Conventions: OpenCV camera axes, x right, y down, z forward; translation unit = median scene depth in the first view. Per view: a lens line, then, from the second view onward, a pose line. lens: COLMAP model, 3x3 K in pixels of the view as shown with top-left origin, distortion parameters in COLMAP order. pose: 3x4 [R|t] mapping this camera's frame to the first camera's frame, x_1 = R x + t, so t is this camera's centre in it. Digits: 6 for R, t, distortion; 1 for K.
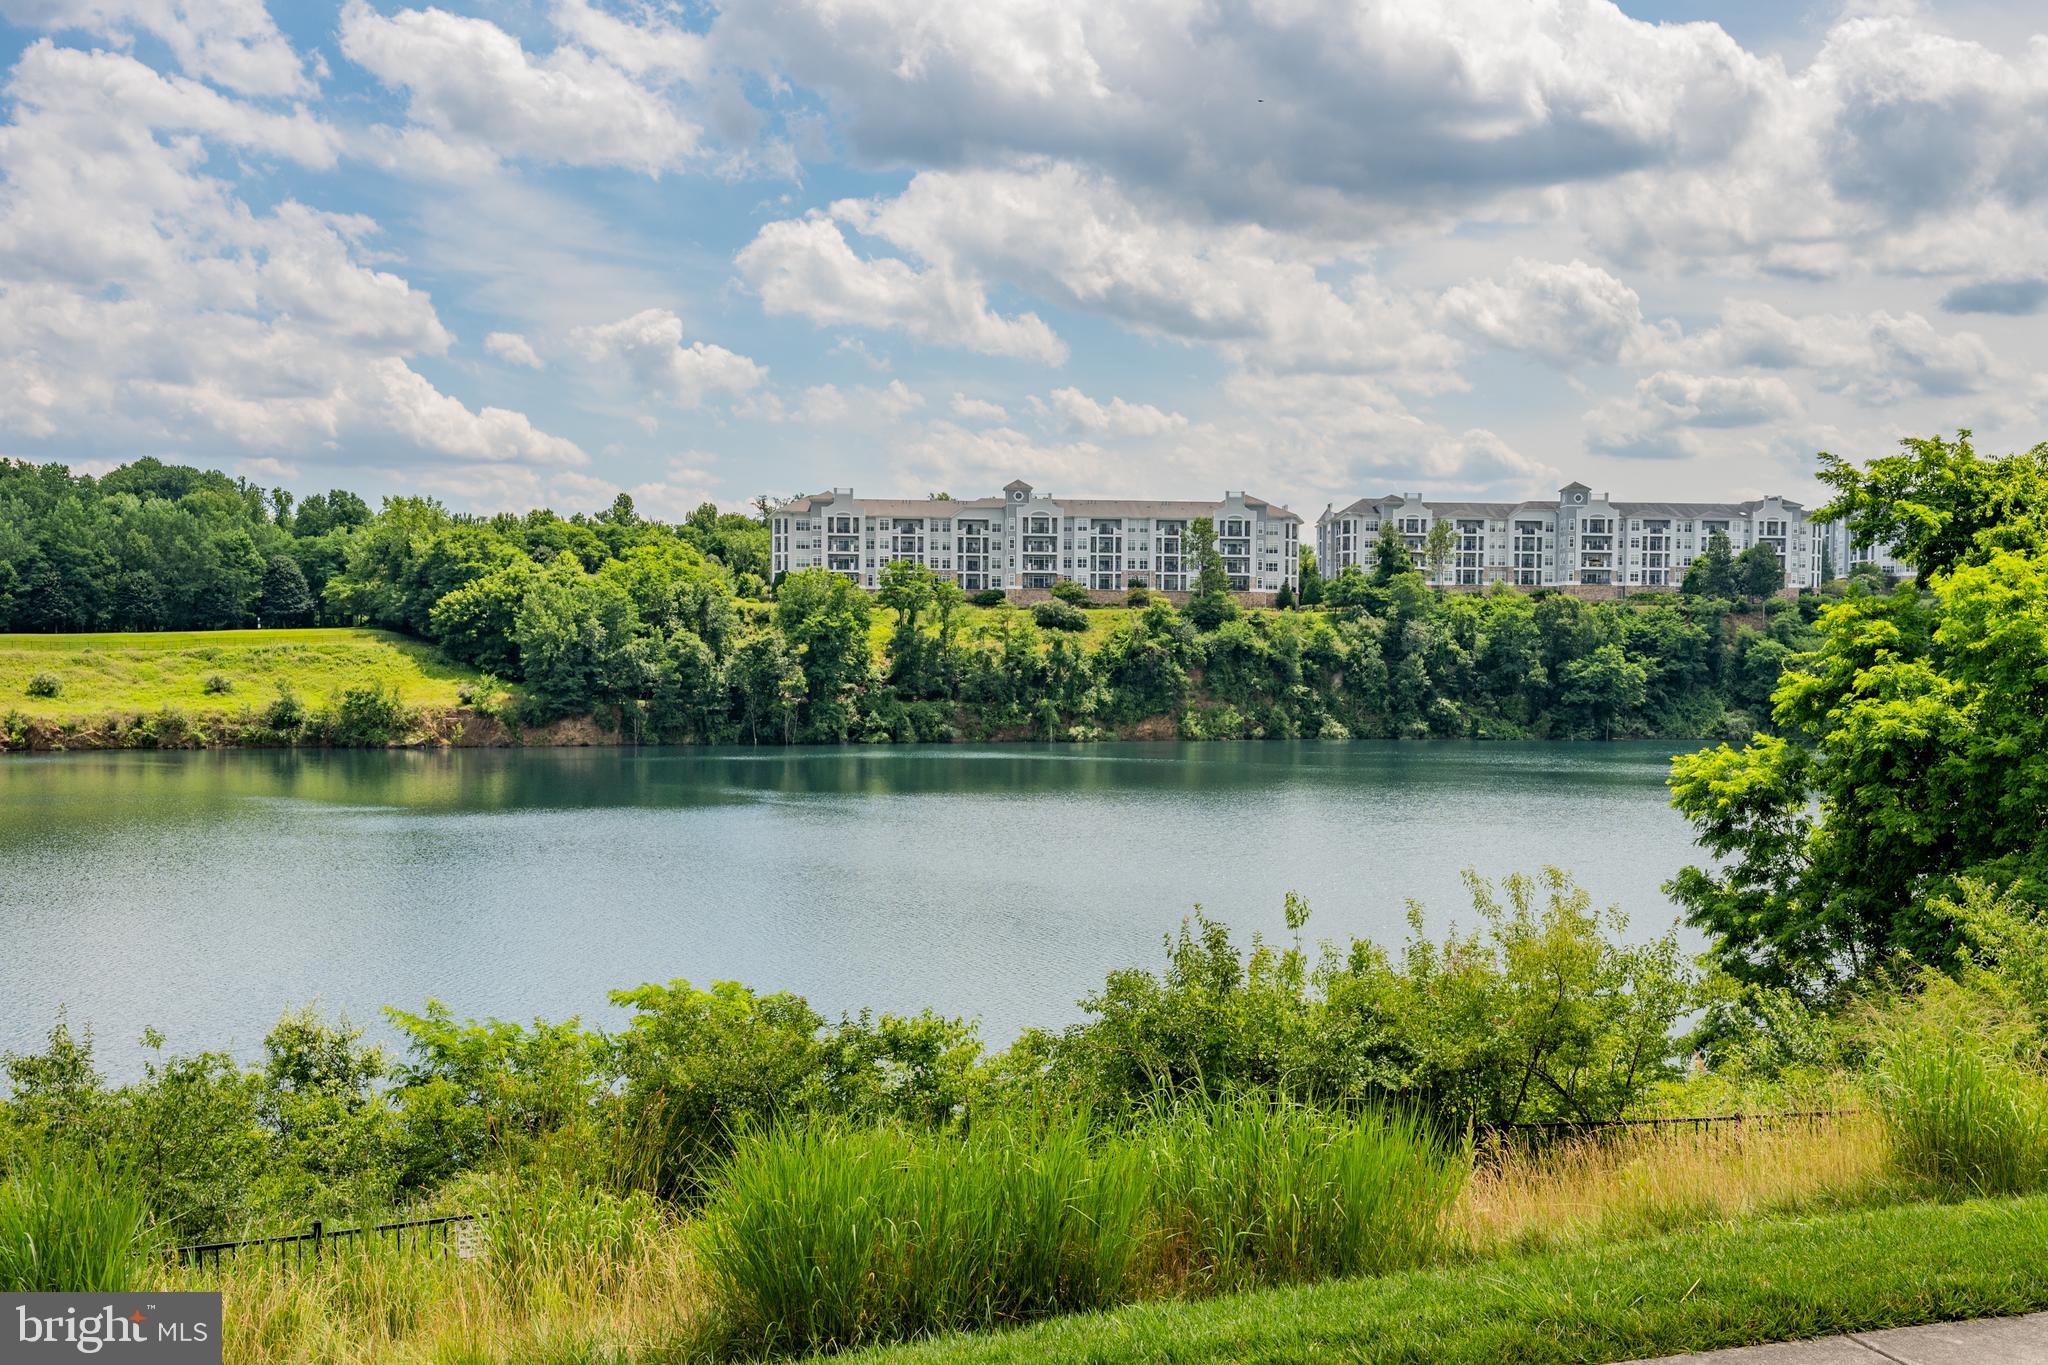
lens RADIAL K [[1952.7, 0, 1159.9], [0, 1952.7, 767.7], [0, 0, 1]] dist [-0.025264, 0.000000]
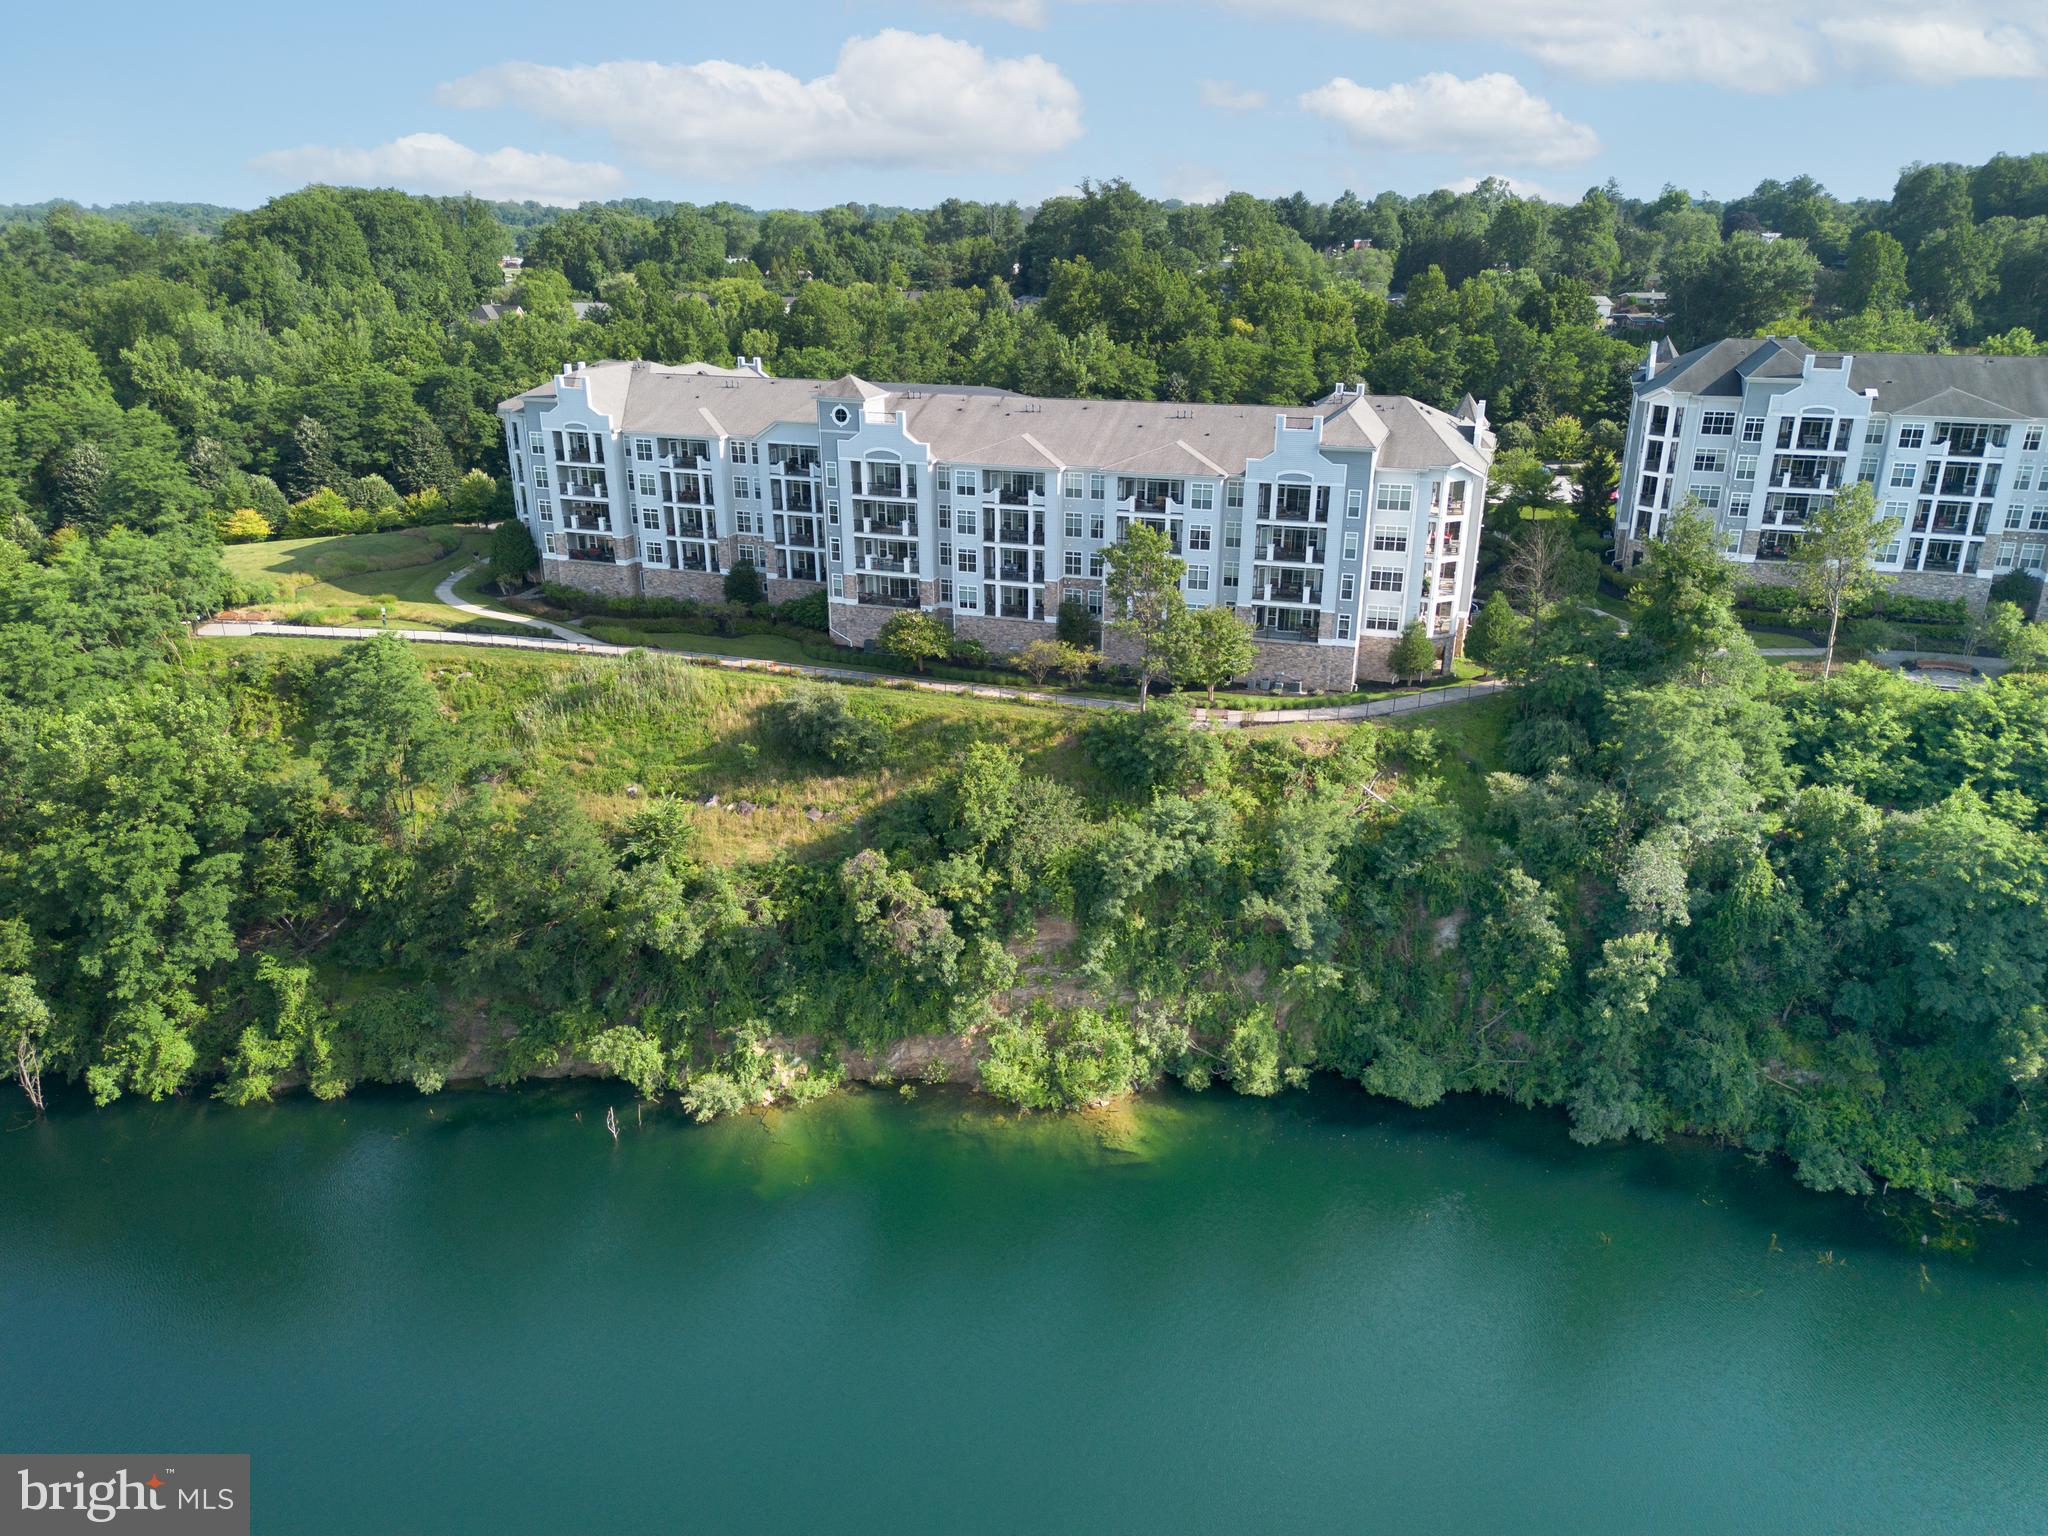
lens RADIAL K [[1477.4, 0, 1028.0], [0, 1477.4, 776.0], [0, 0, 1]] dist [0.058696, -0.059098]
pose [[0.901785, 0.147852, -0.406109, 0.128702], [-0.017642, 0.951473, 0.307227, -0.165101], [0.431825, -0.269888, 0.860632, 0.669704]]
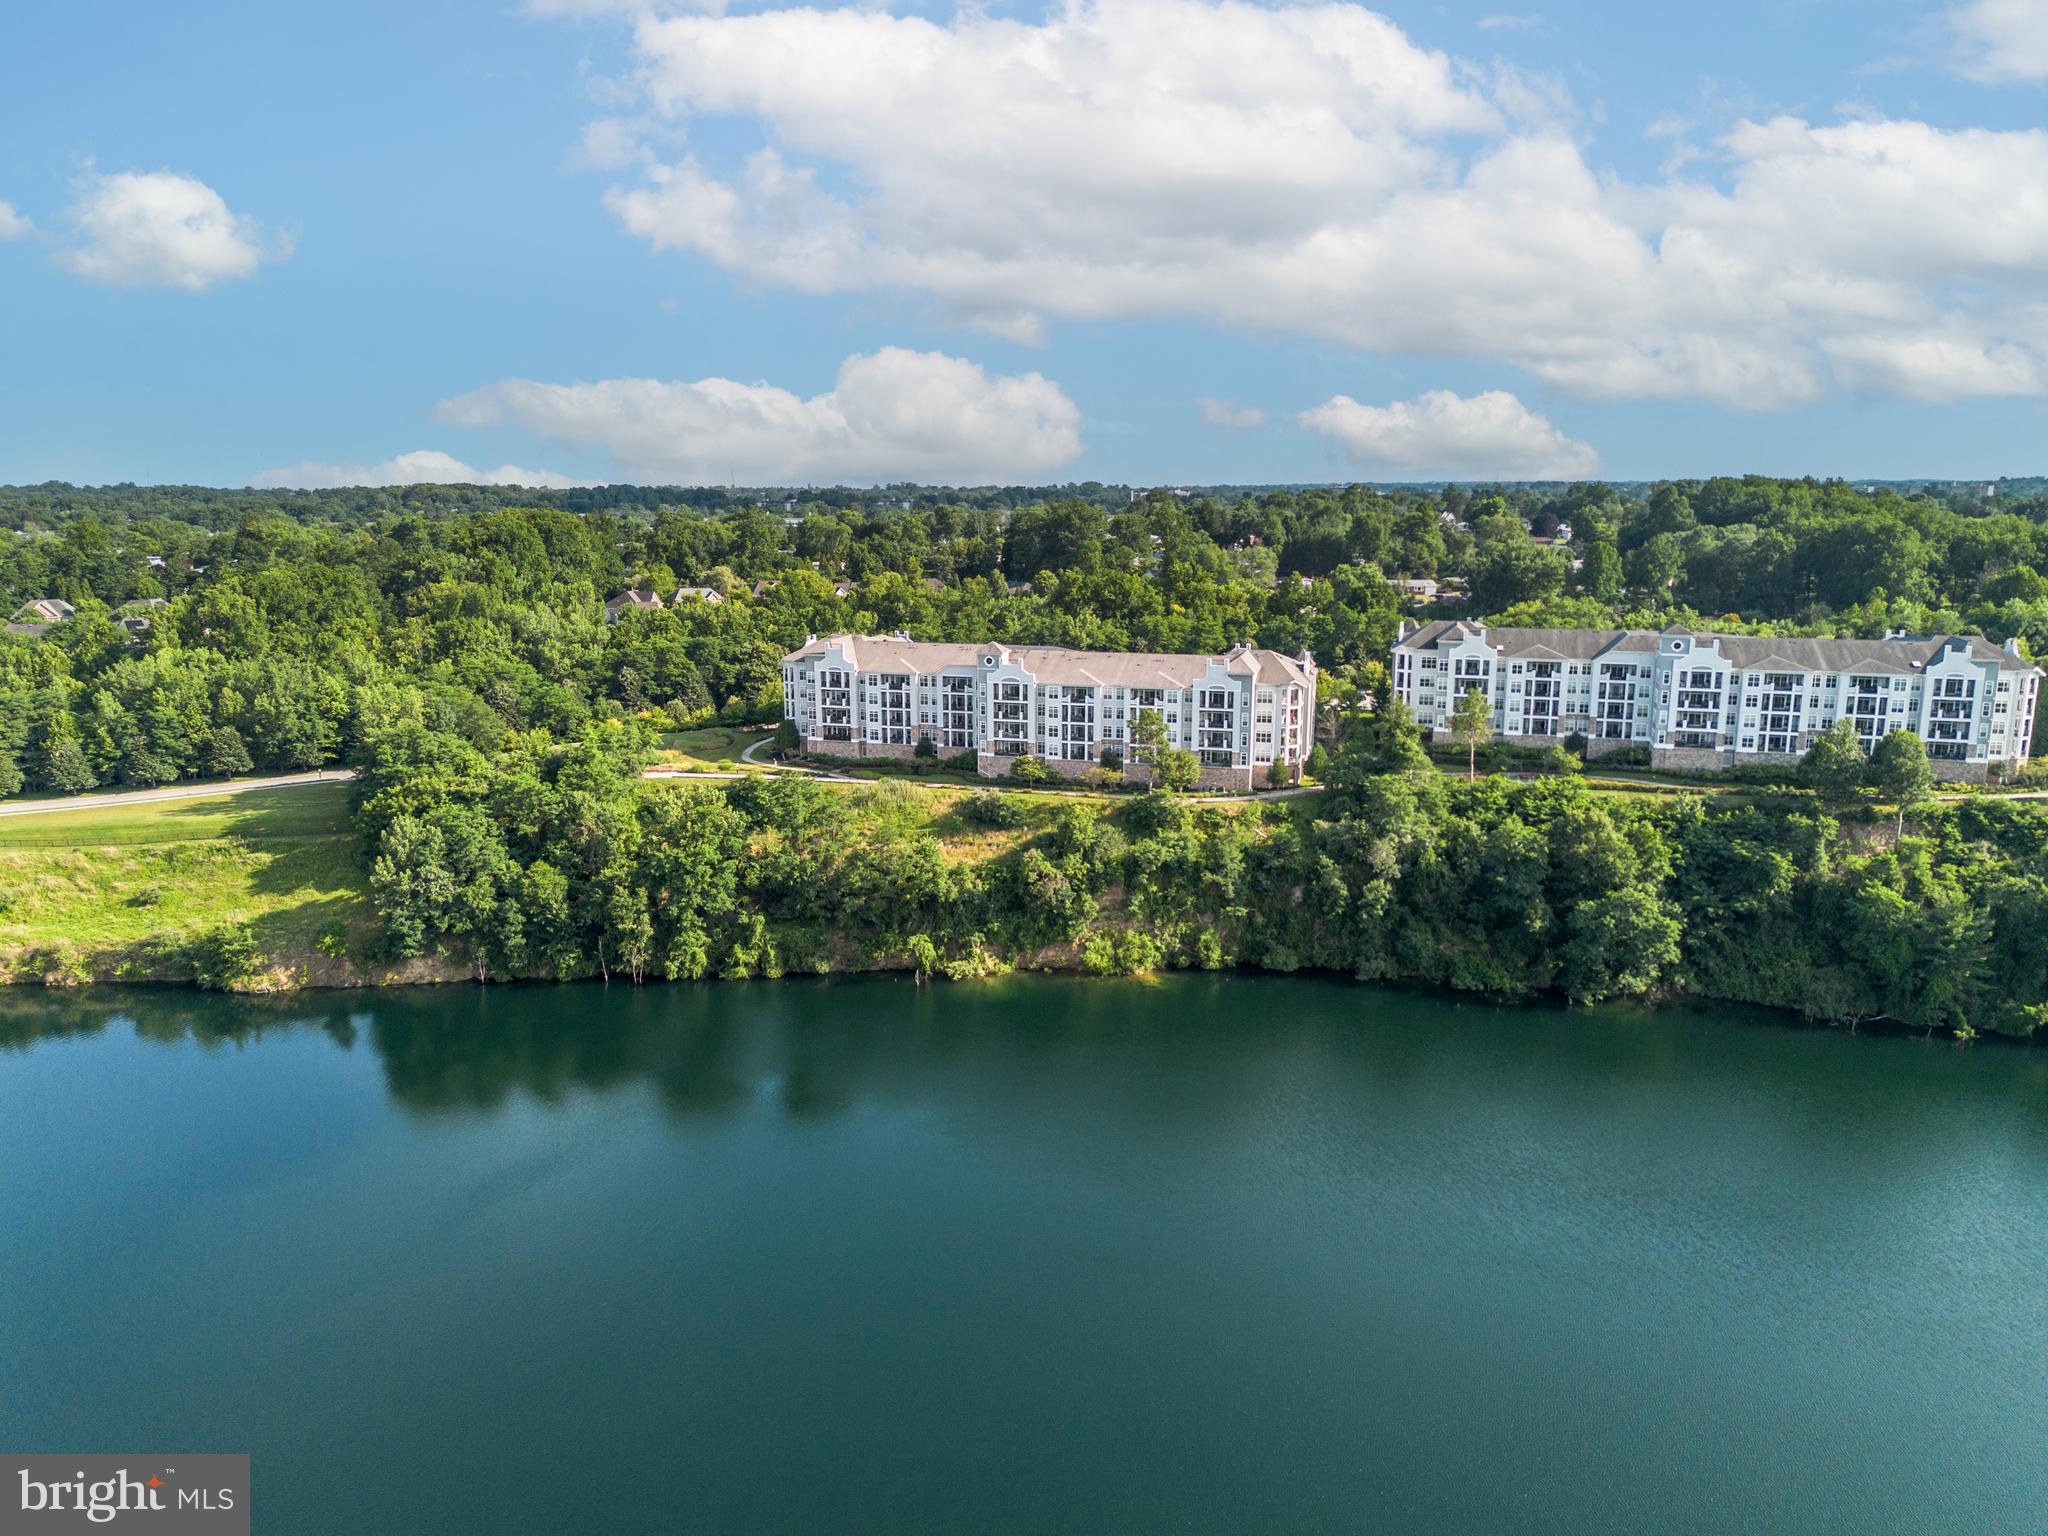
lens RADIAL K [[1477.4, 0, 1030.8], [0, 1477.4, 767.7], [0, 0, 1]] dist [0.058696, -0.059098]
pose [[0.923903, 0.065929, -0.376903, 0.219522], [-0.014503, 0.990370, 0.137687, -0.184343], [0.382351, -0.121743, 0.915962, 0.331661]]
